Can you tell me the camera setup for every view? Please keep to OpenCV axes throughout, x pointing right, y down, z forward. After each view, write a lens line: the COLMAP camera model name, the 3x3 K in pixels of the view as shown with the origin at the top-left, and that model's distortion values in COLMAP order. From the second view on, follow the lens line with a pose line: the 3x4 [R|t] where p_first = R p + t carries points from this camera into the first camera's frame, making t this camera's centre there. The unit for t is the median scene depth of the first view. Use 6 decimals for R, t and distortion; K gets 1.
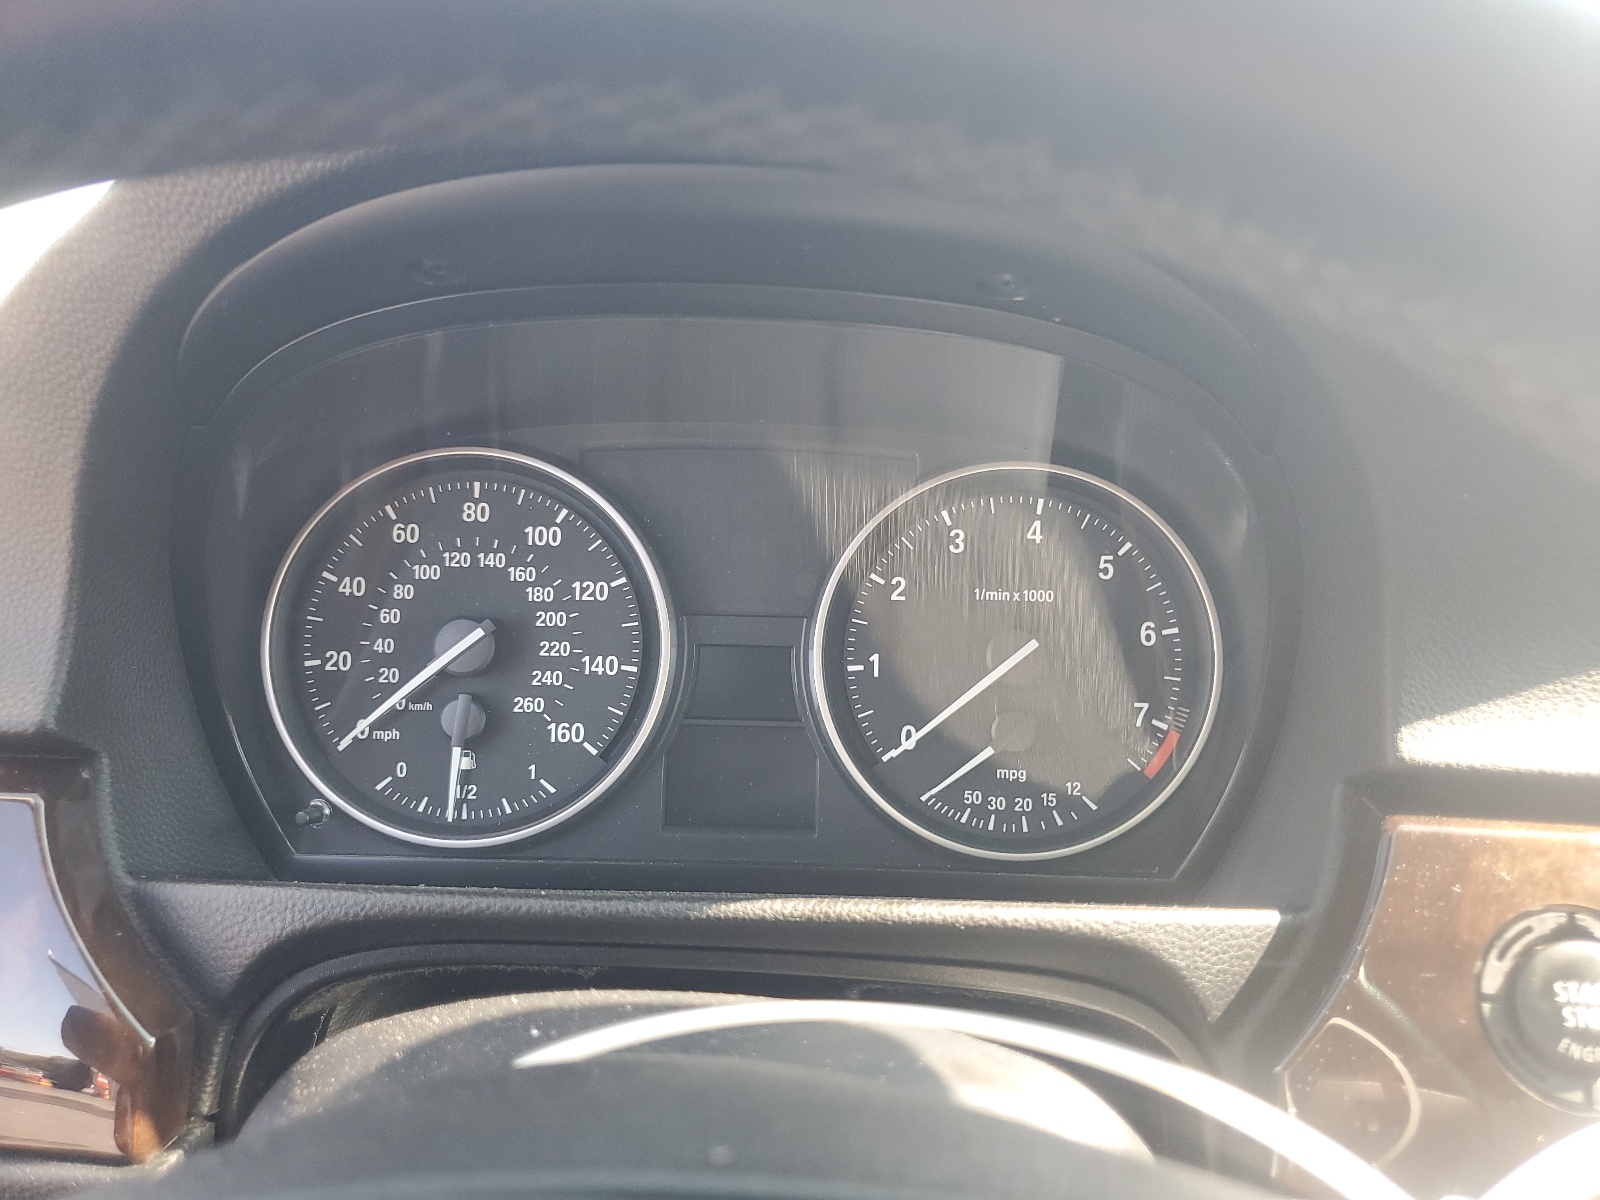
lens RADIAL K [[1212.2, 0, 799.3], [0, 1212.2, 599.9], [0, 0, 1]] dist [0.001957, 0.000154]
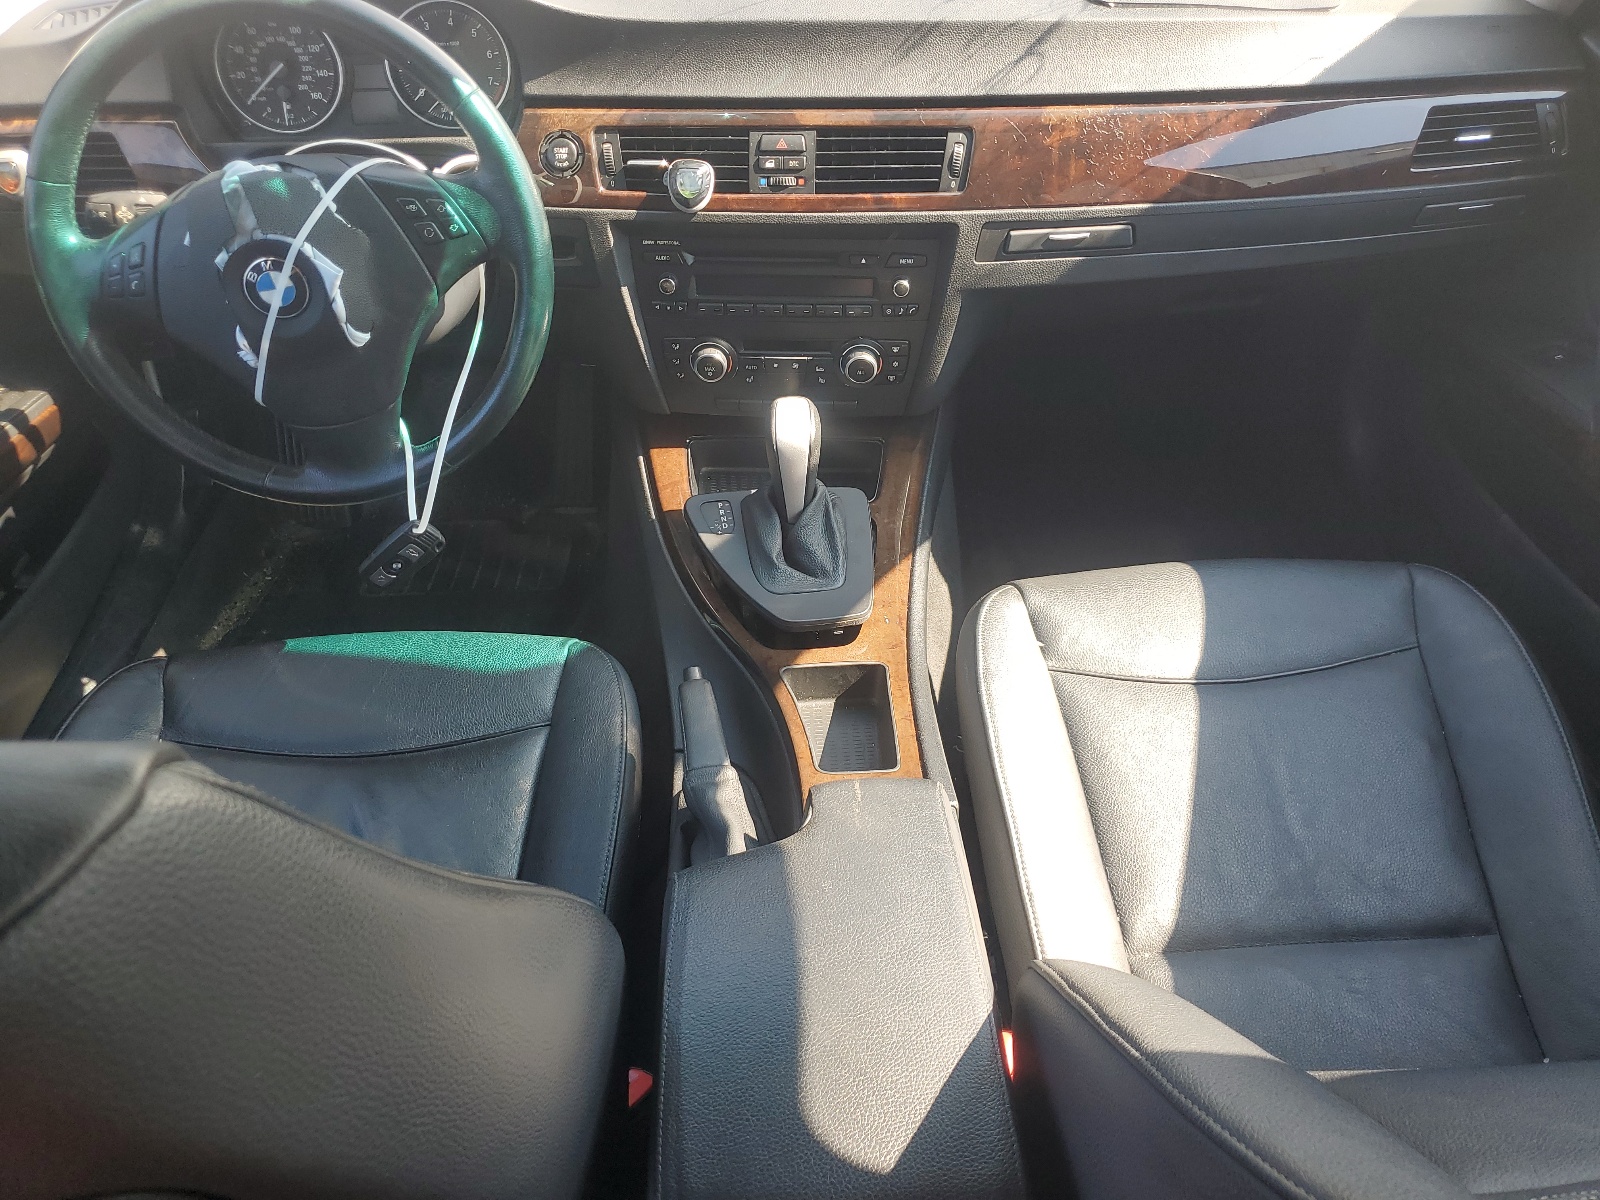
lens RADIAL K [[1212.2, 0, 800.7], [0, 1212.2, 600.7], [0, 0, 1]] dist [0.001957, 0.000154]
pose [[0.997391, -0.063116, 0.035035, 0.924768], [0.036911, 0.862983, 0.503883, -0.321007], [-0.062038, -0.501275, 0.863061, -2.637206]]
